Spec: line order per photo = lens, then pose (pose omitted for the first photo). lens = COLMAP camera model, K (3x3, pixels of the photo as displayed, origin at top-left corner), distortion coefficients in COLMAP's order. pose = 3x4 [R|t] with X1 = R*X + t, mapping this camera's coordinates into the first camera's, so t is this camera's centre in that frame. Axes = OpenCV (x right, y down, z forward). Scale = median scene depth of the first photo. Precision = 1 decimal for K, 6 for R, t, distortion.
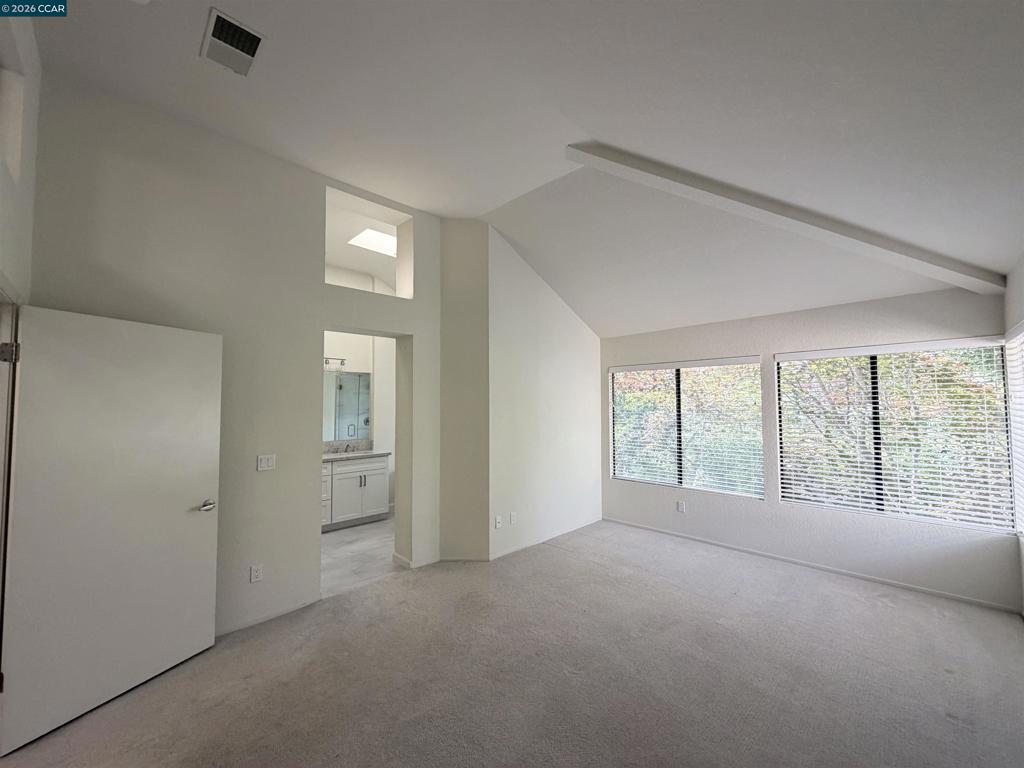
lens RADIAL K [[408.1, 0, 507.5], [0, 408.1, 388.9], [0, 0, 1]] dist [-0.002362, -0.000002]
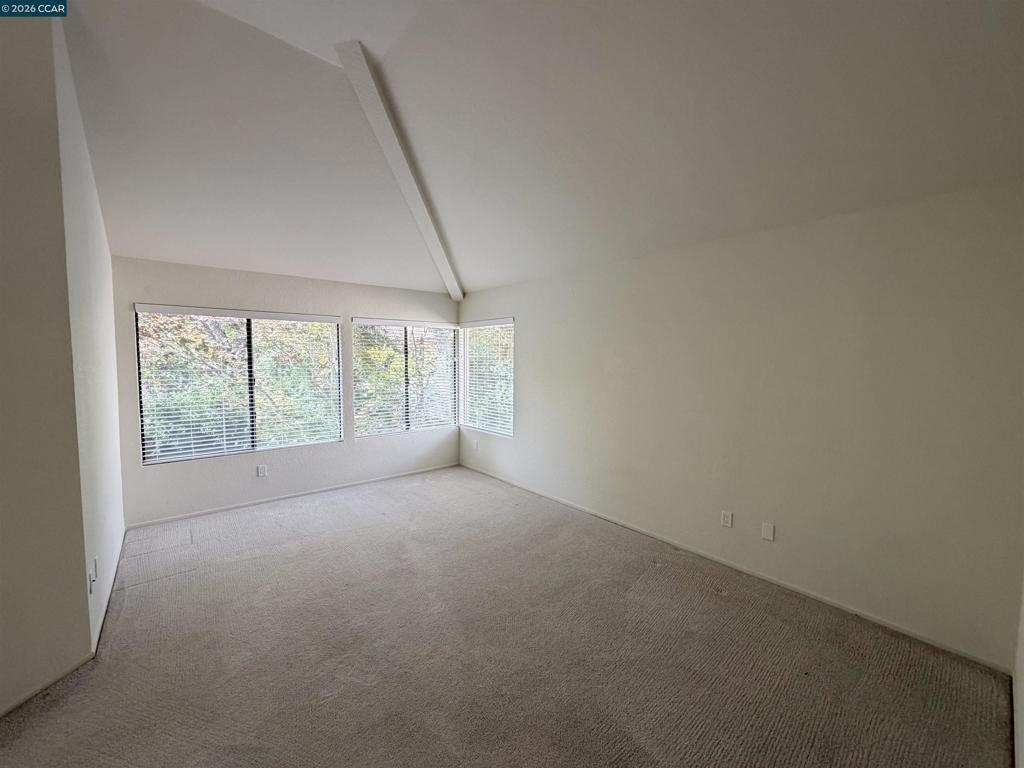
lens RADIAL K [[408.1, 0, 506.7], [0, 408.1, 388.2], [0, 0, 1]] dist [-0.002362, -0.000002]
pose [[0.093225, -0.067451, 0.993358, -0.566017], [-0.037998, 0.996735, 0.071247, 0.020779], [-0.994920, -0.044388, 0.090357, 0.498190]]
